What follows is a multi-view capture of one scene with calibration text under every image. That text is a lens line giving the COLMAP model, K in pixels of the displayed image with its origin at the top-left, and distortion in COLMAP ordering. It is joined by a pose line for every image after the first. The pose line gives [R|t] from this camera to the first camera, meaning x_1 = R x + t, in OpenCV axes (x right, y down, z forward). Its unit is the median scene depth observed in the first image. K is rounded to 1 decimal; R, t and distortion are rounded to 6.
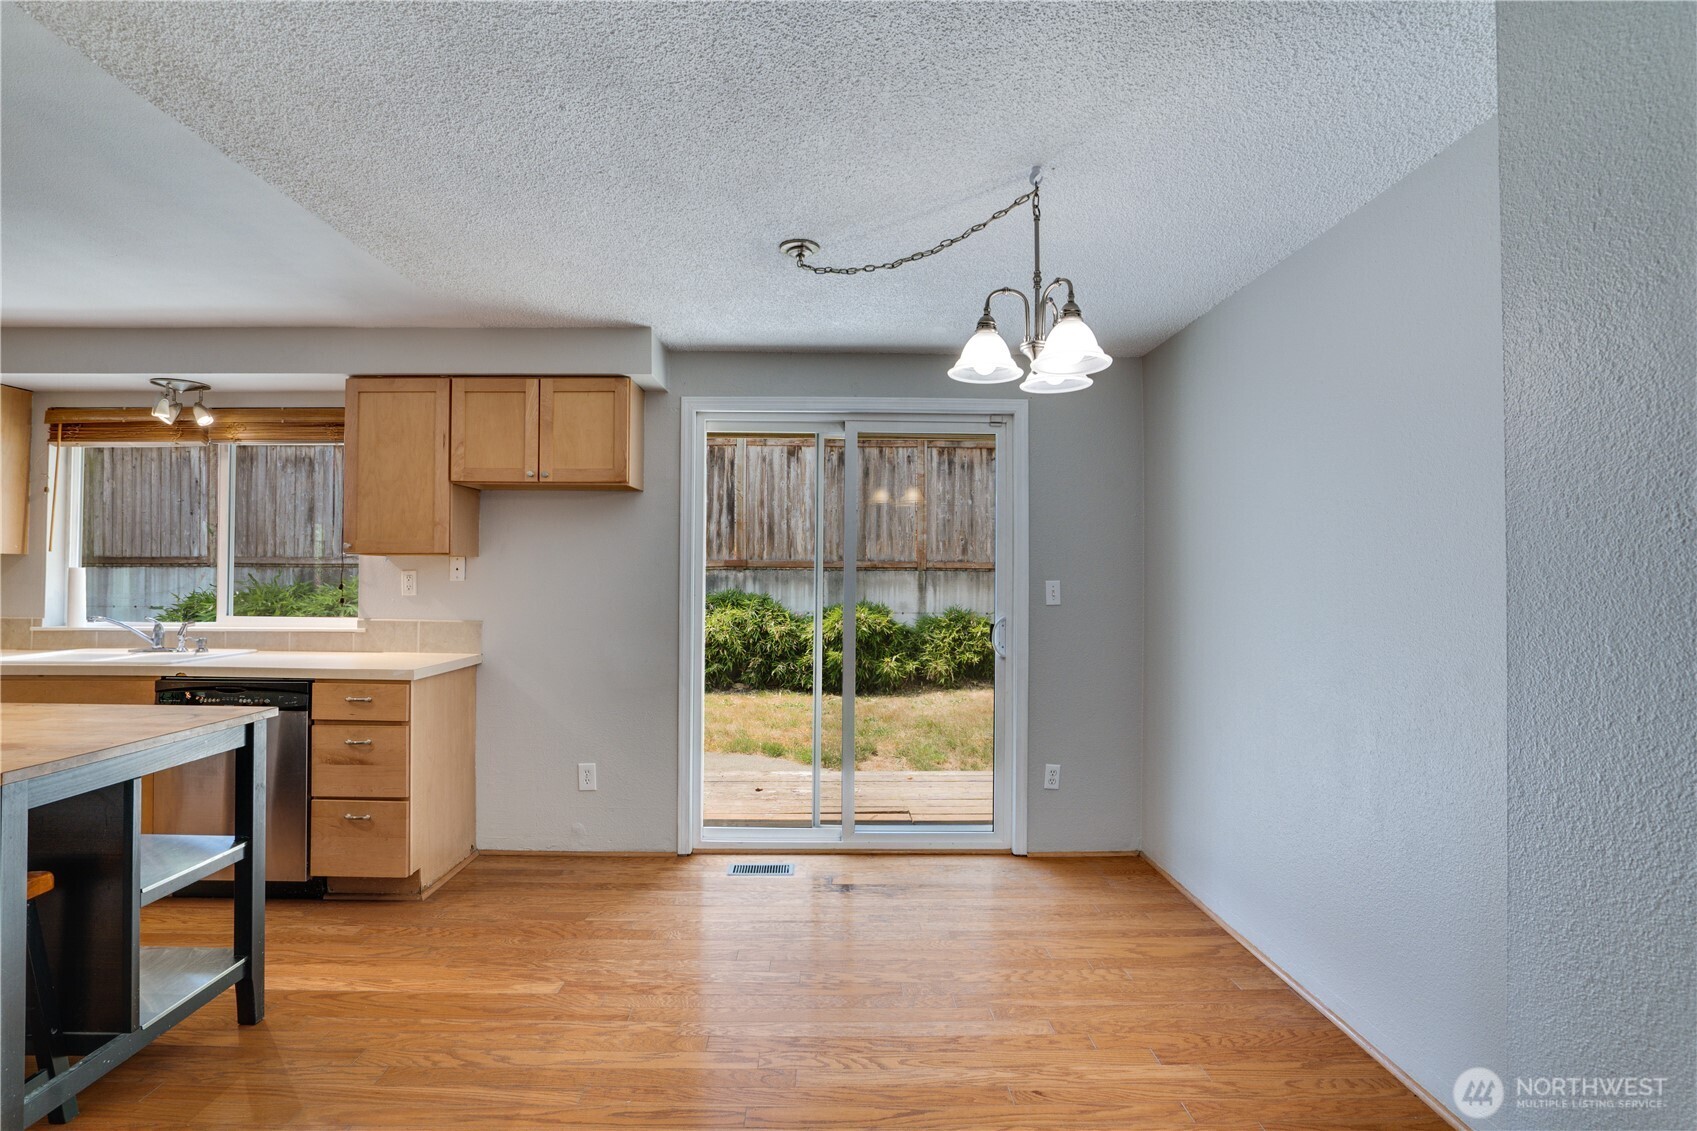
lens RADIAL K [[770.1, 0, 845.8], [0, 770.1, 563.9], [0, 0, 1]] dist [-0.049352, 0.016972]
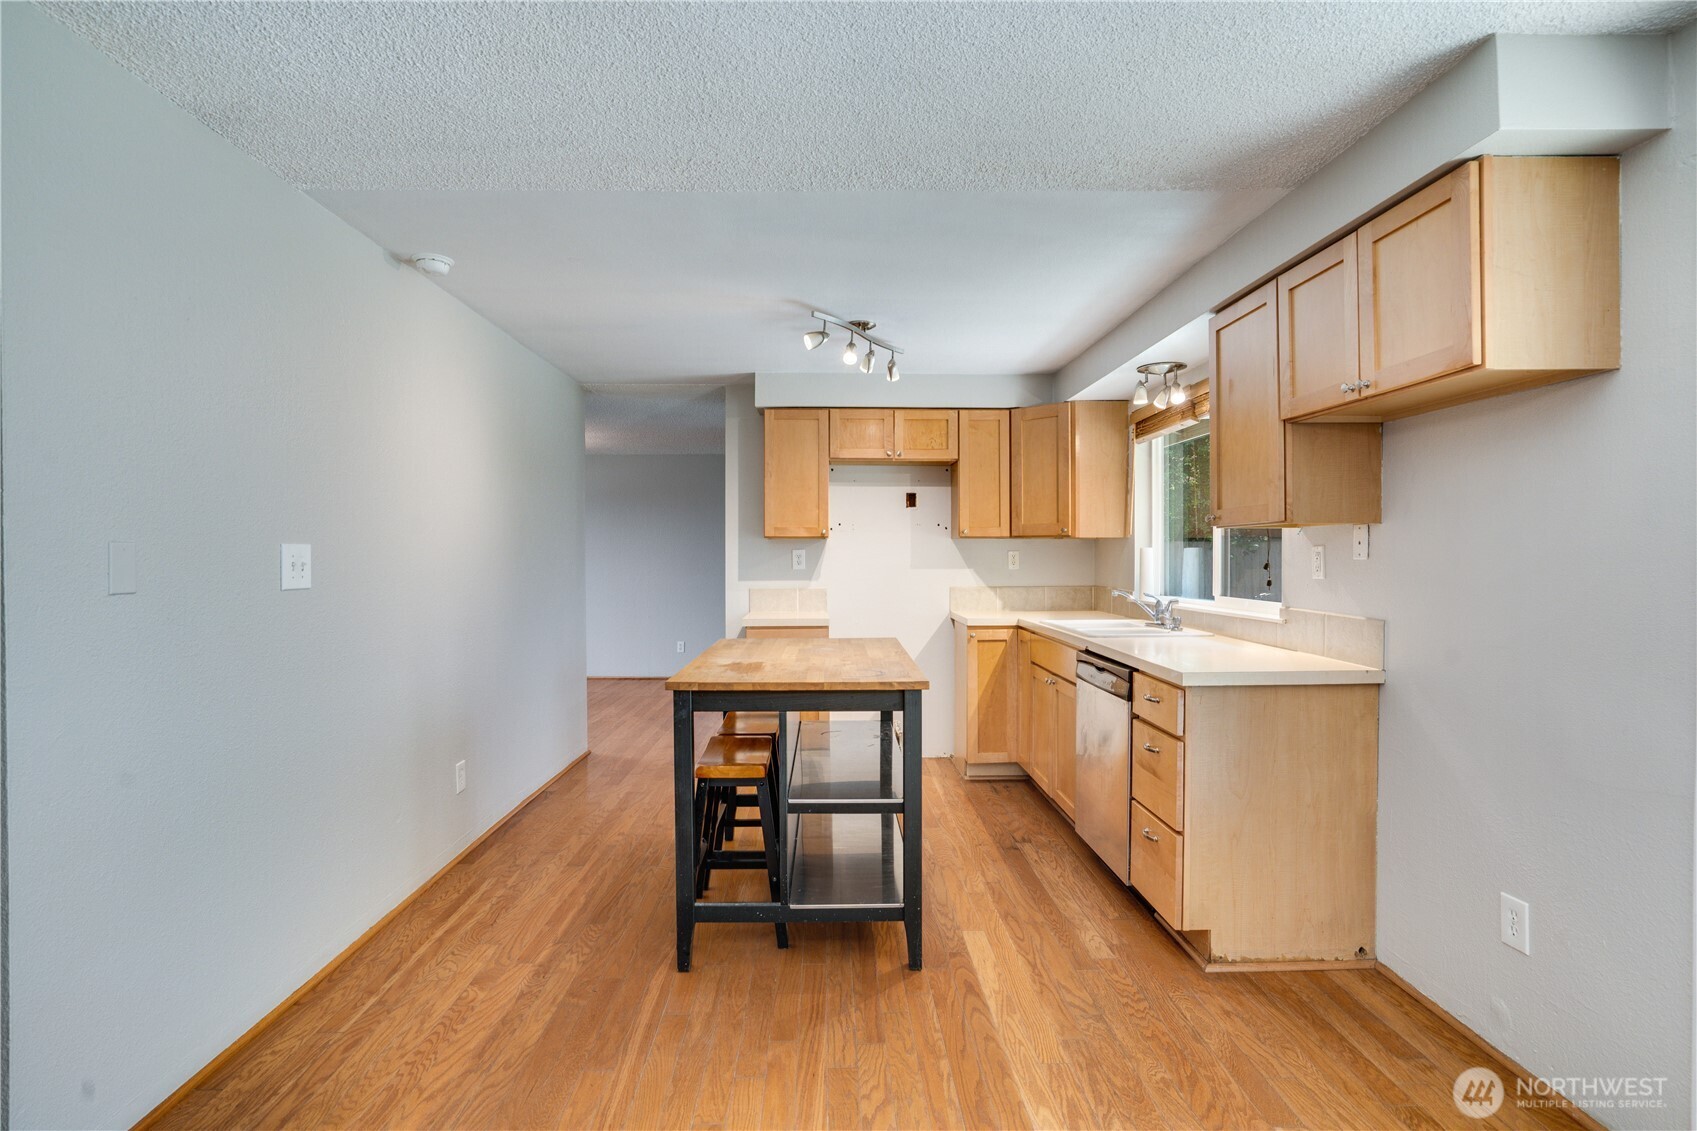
lens RADIAL K [[833.0, 0, 847.1], [0, 833.0, 559.0], [0, 0, 1]] dist [-0.018085, -0.000100]
pose [[0.010979, 0.003195, -0.999935, 0.237636], [0.021139, 0.999771, 0.003427, 0.009058], [0.999716, -0.021176, 0.010909, 0.526539]]
